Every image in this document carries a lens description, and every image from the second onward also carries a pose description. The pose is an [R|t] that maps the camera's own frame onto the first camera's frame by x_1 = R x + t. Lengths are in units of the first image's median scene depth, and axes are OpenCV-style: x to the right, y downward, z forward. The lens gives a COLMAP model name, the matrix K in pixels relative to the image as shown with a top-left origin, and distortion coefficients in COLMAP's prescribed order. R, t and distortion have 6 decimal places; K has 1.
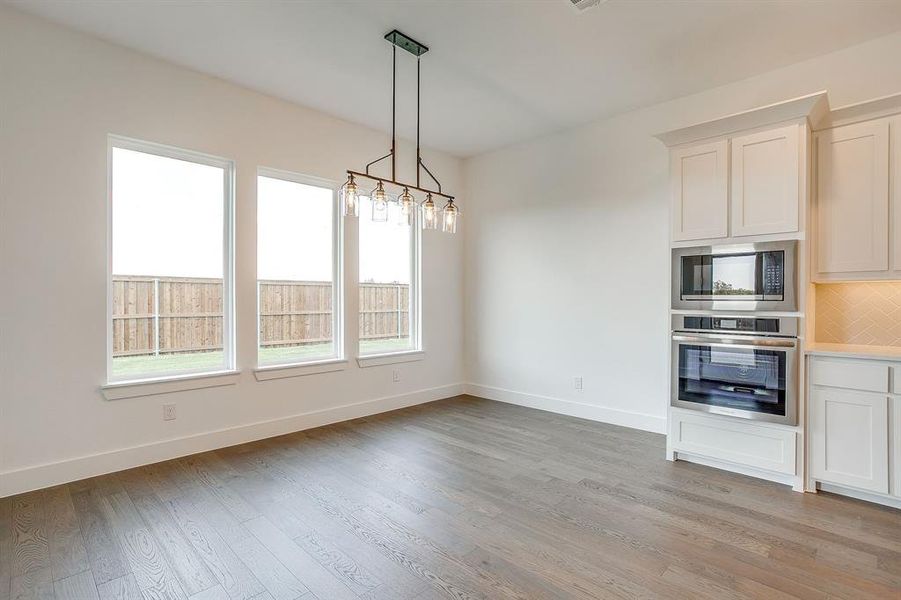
lens RADIAL K [[438.9, 0, 446.6], [0, 438.9, 302.5], [0, 0, 1]] dist [-0.059350, 0.032376]
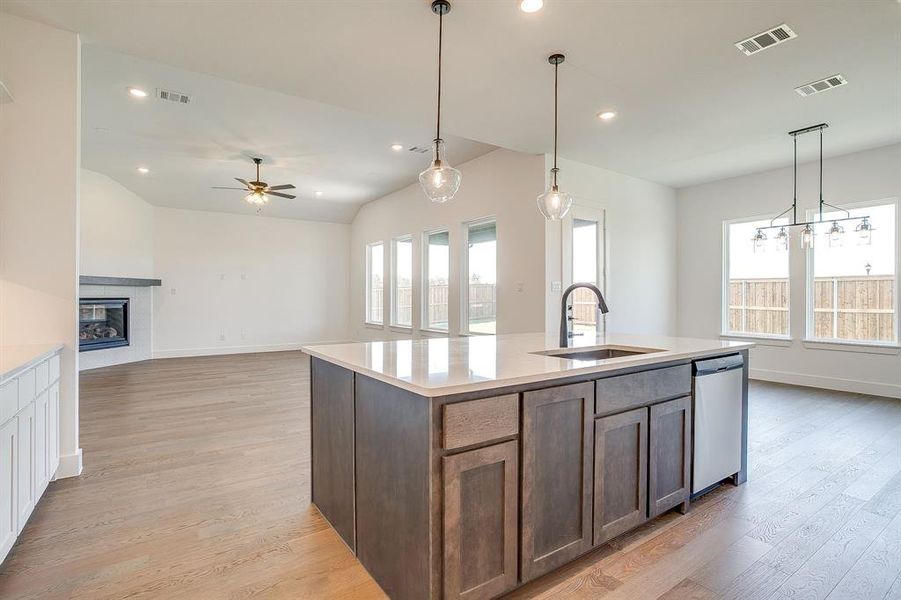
lens RADIAL K [[445.5, 0, 439.1], [0, 445.5, 298.2], [0, 0, 1]] dist [-0.056544, 0.035319]
pose [[-0.198449, 0.004329, -0.980102, 1.686594], [-0.002195, 0.999986, 0.004861, -0.002777], [0.980109, 0.003116, -0.198437, 0.017353]]
